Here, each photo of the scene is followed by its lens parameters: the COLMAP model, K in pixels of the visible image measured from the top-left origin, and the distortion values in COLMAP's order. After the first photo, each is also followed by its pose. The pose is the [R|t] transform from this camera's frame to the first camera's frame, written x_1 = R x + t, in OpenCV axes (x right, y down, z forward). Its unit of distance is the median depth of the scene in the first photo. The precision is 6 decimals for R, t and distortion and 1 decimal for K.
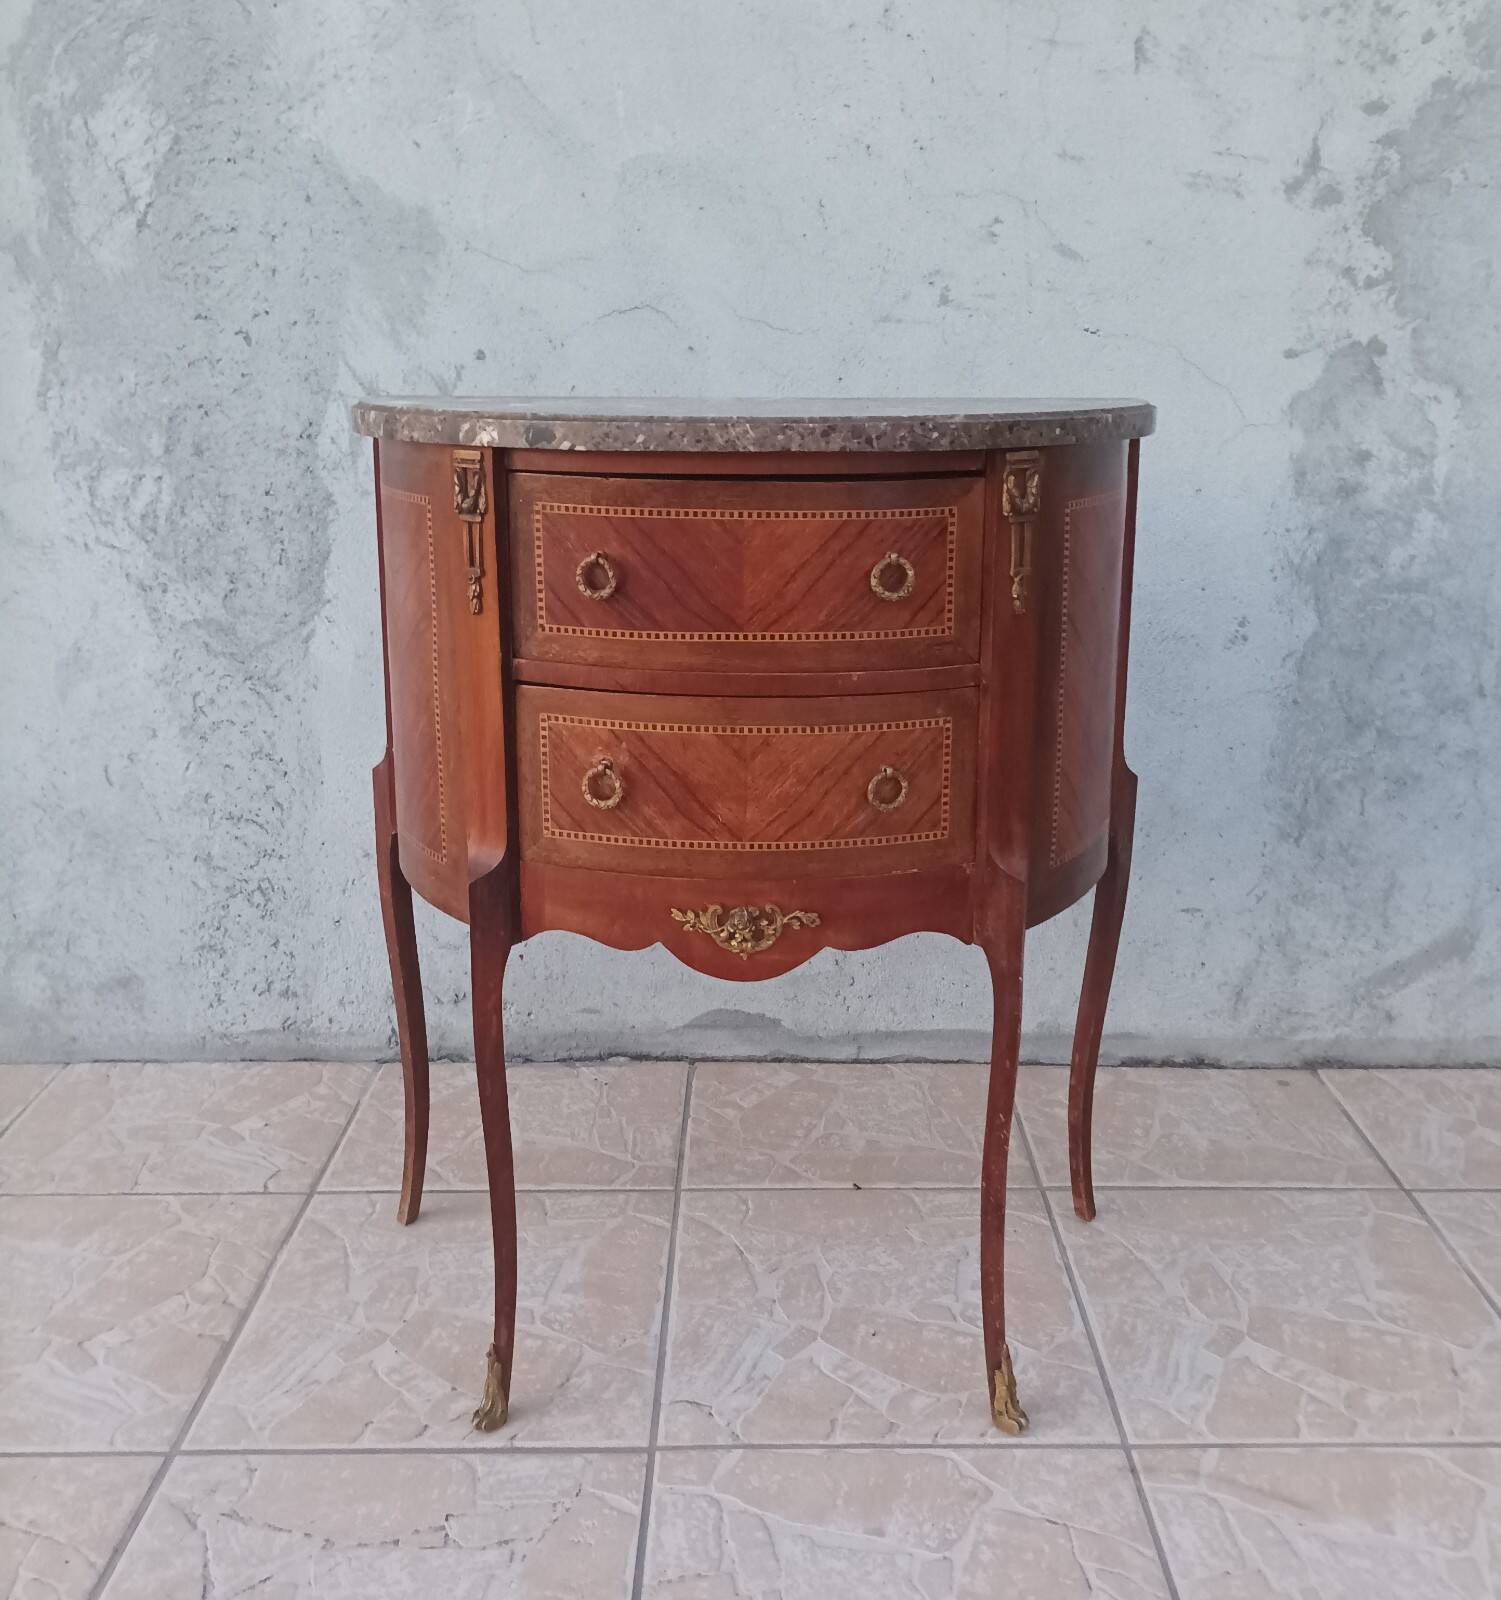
lens RADIAL K [[1544.5, 0, 779.4], [0, 1544.5, 655.3], [0, 0, 1]] dist [0.039811, -0.044923]
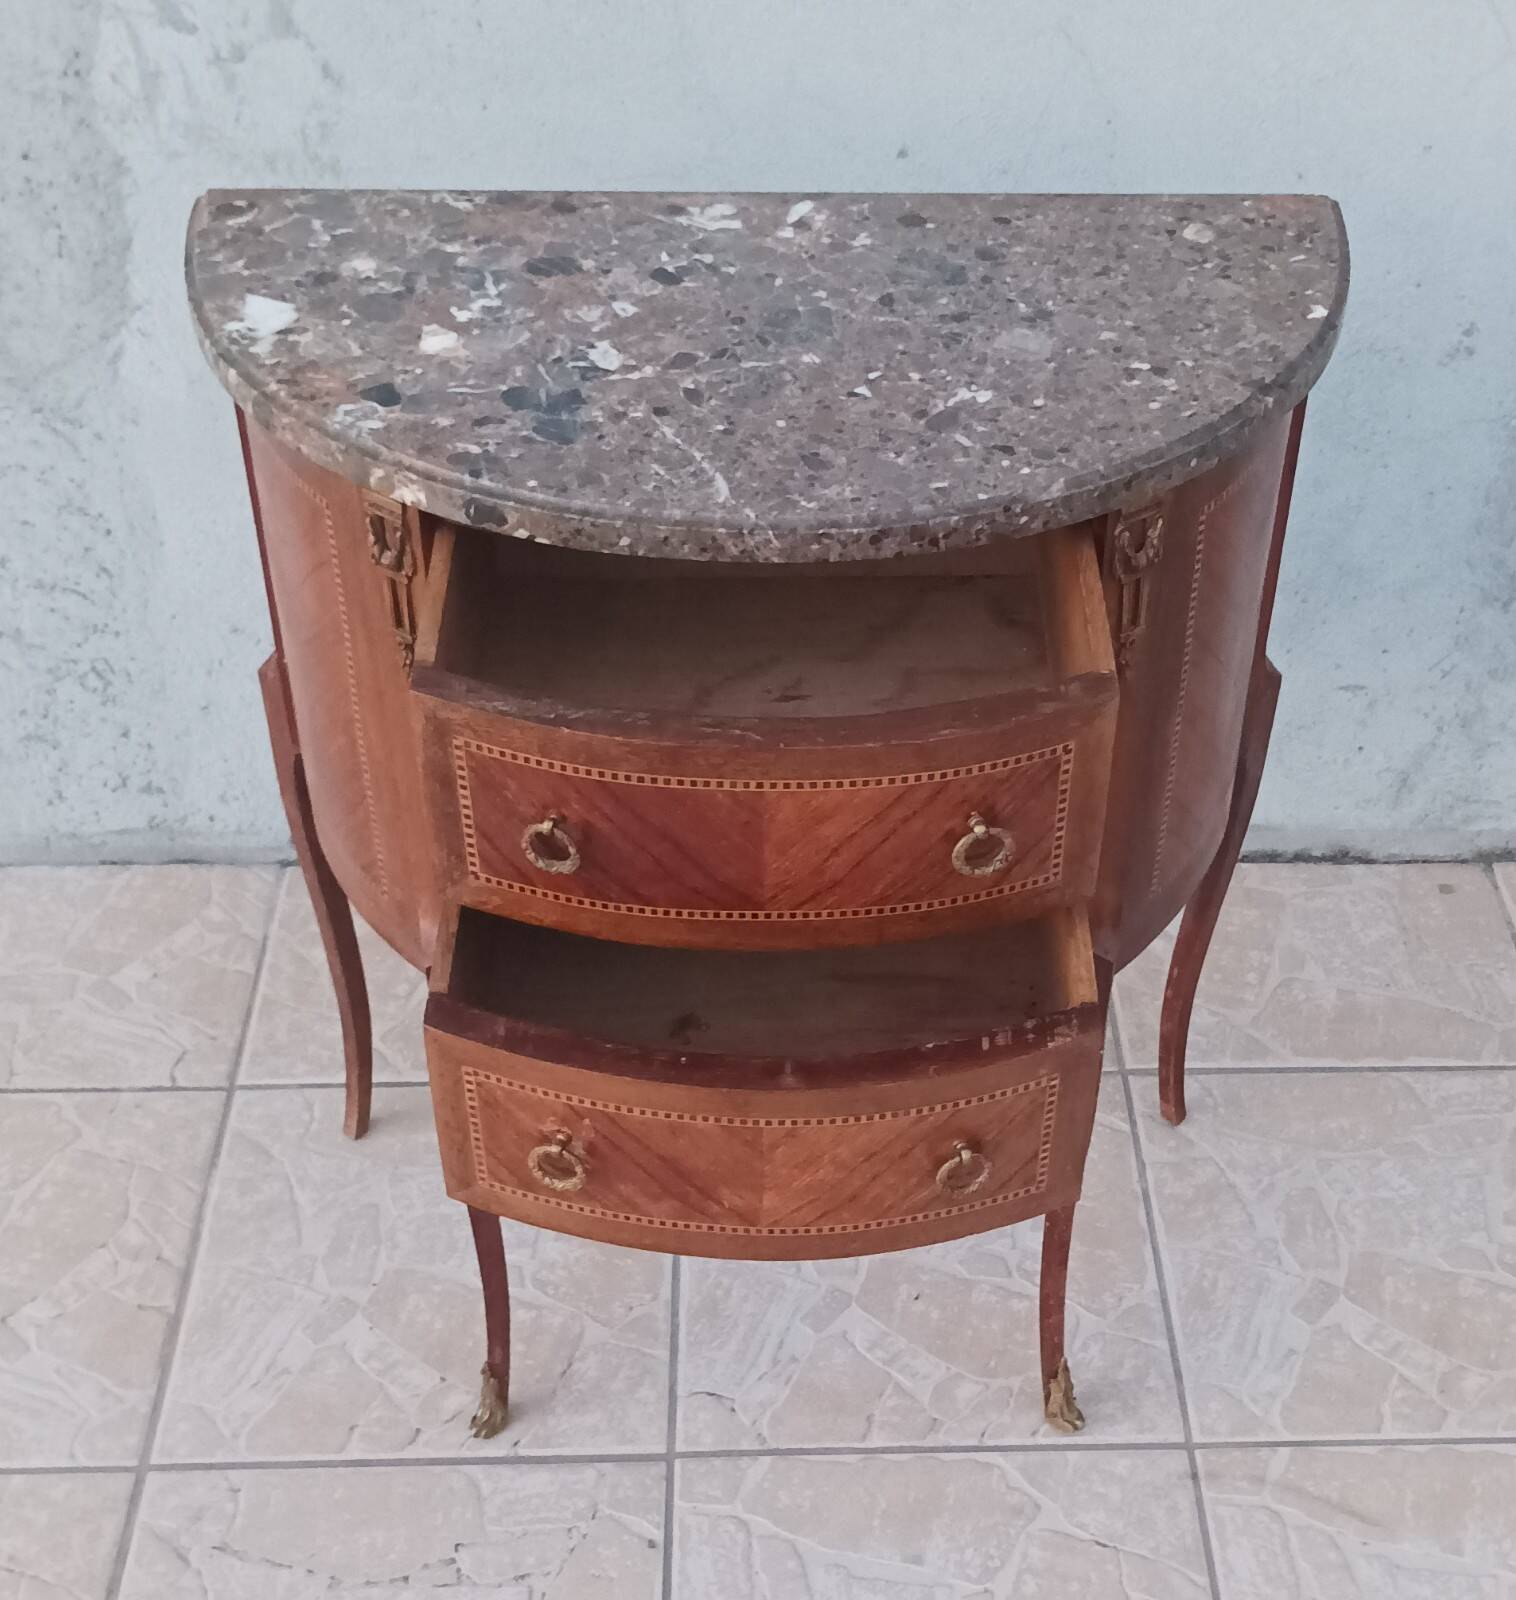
lens RADIAL K [[2382.1, 0, 827.0], [0, 2382.1, 835.5], [0, 0, 1]] dist [0.037141, -0.068109]
pose [[0.999815, -0.007595, 0.017649, -0.012194], [-0.001687, 0.880325, 0.474367, -0.469796], [-0.019139, -0.474309, 0.880150, -0.059681]]
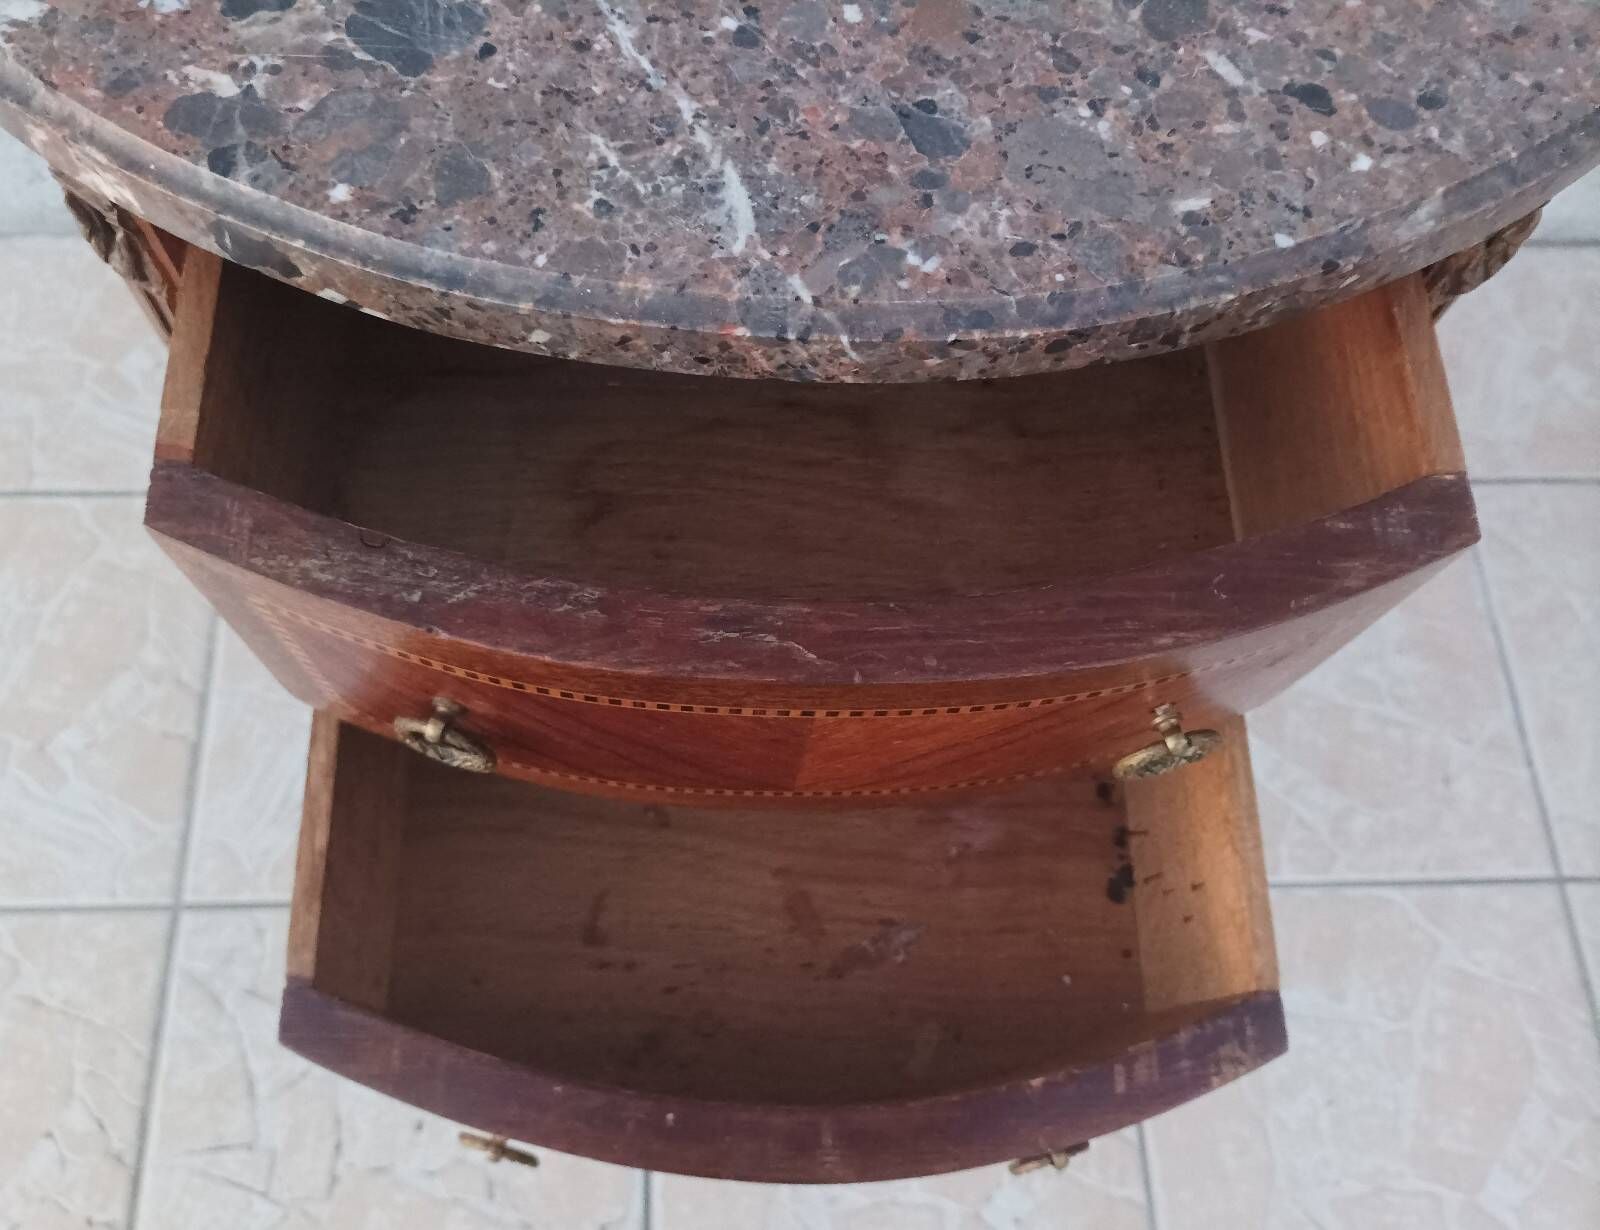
lens RADIAL K [[1322.4, 0, 731.4], [0, 1322.4, 649.8], [0, 0, 1]] dist [-0.006225, -0.004759]
pose [[0.999777, -0.004592, 0.020622, -0.043969], [-0.014620, 0.554247, 0.832224, -0.299827], [-0.015251, -0.832339, 0.554056, 0.649207]]
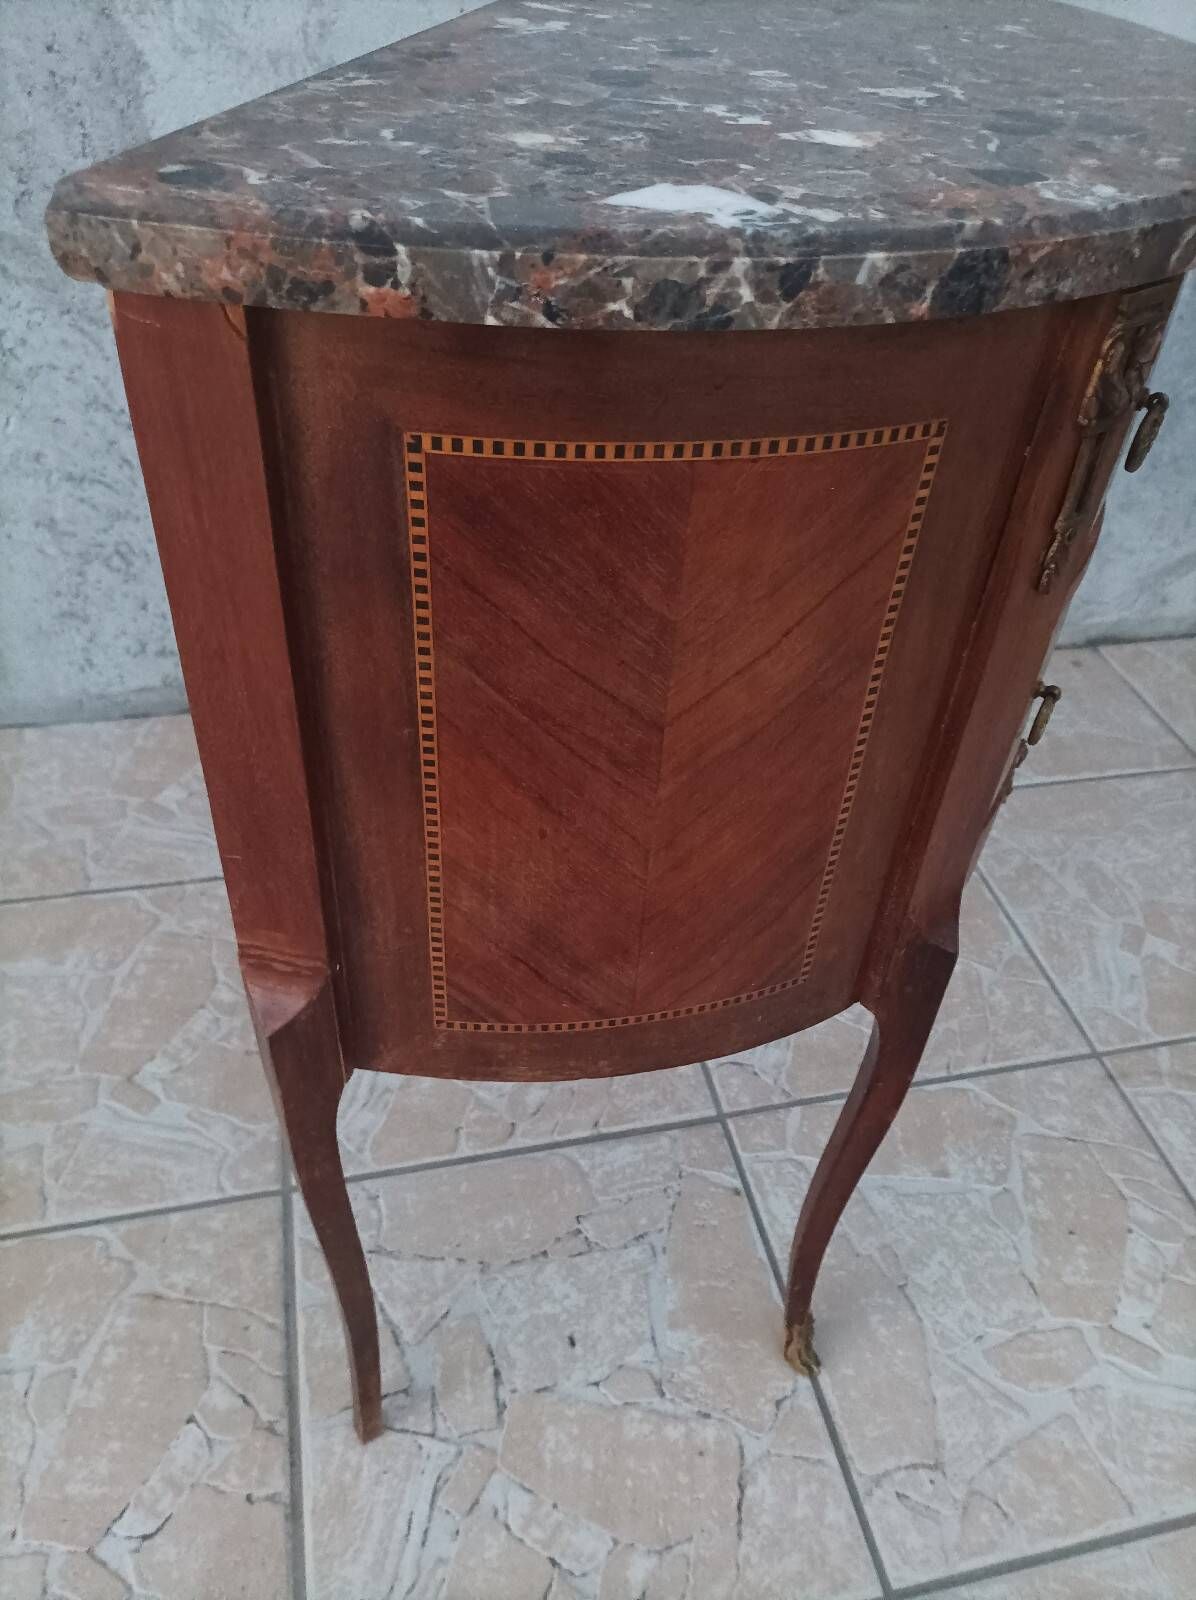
lens RADIAL K [[1208.2, 0, 598.0], [0, 1208.2, 800.0], [0, 0, 1]] dist [0.002896, 0.009836]
pose [[0.975154, -0.098368, 0.198488, -0.317192], [-0.014352, 0.866068, 0.499720, -0.122639], [-0.221061, -0.490152, 0.843139, 0.392743]]
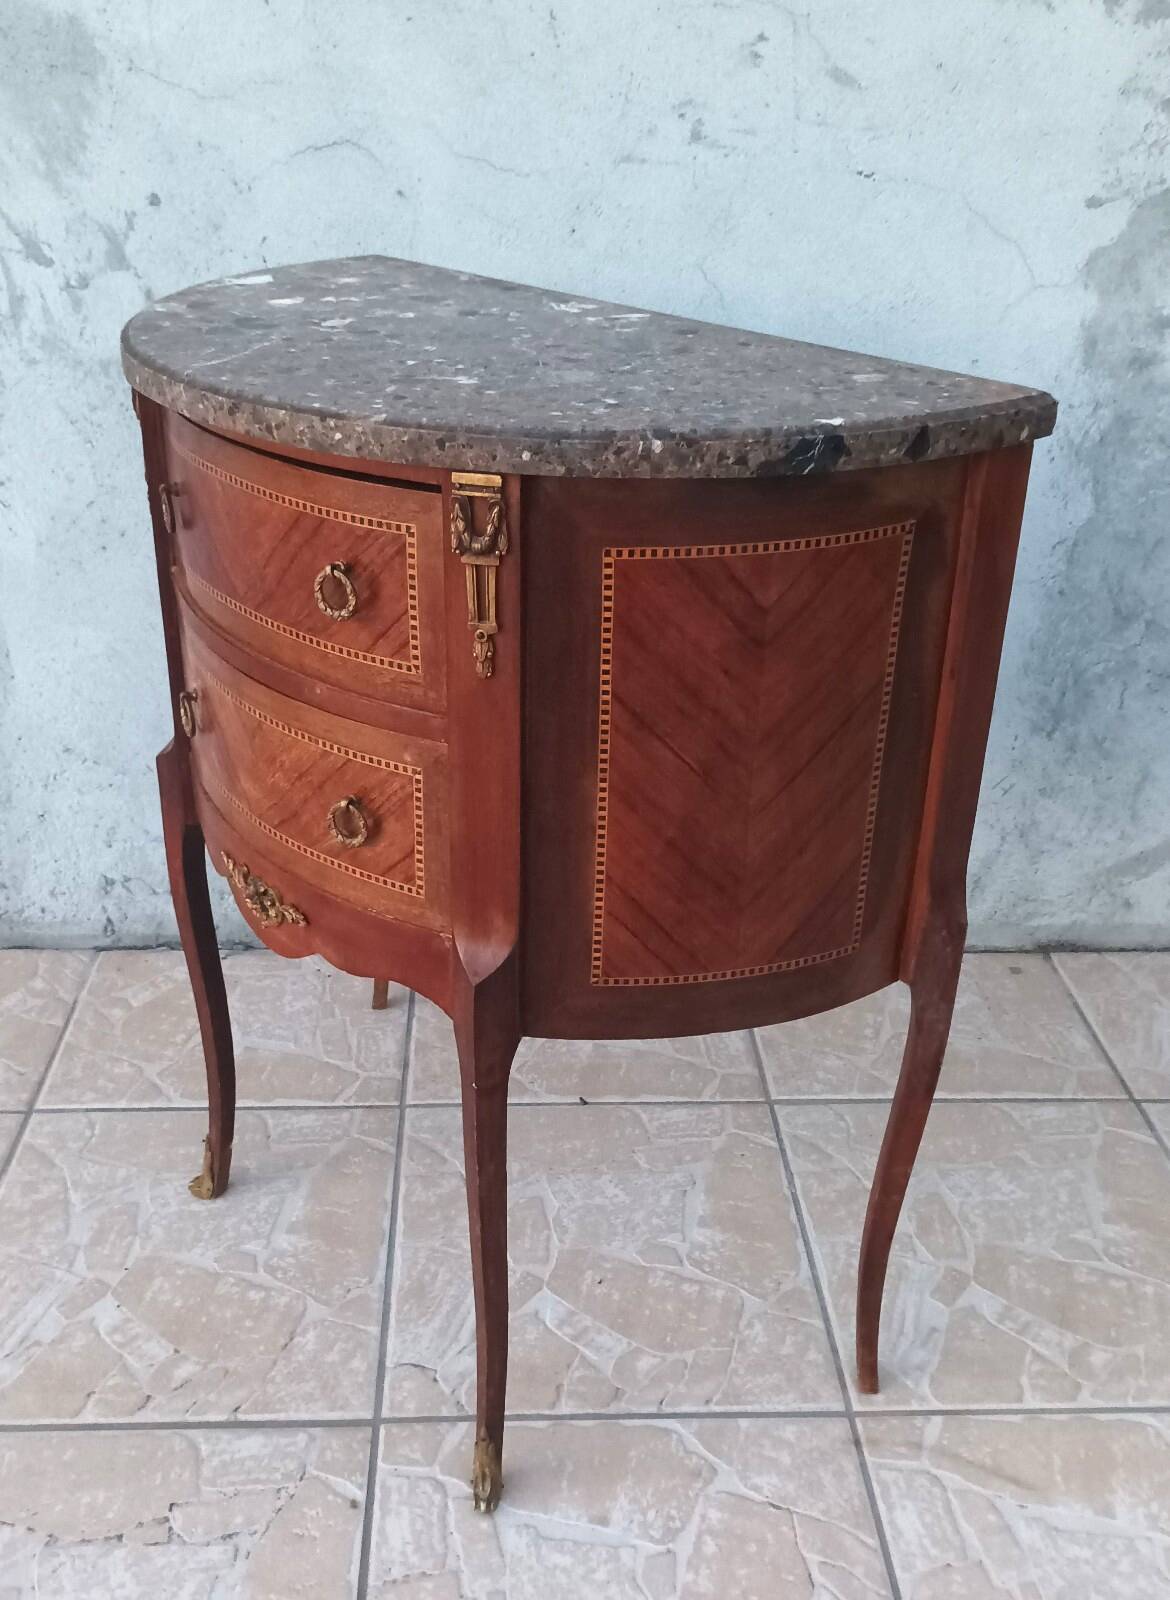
lens RADIAL K [[1497.2, 0, 531.1], [0, 1497.2, 722.1], [0, 0, 1]] dist [0.020981, -0.023082]
pose [[0.999894, -0.001756, 0.014453, 0.004062], [-0.001704, 0.971766, 0.235940, -0.151883], [-0.014459, -0.235939, 0.971660, 0.167253]]
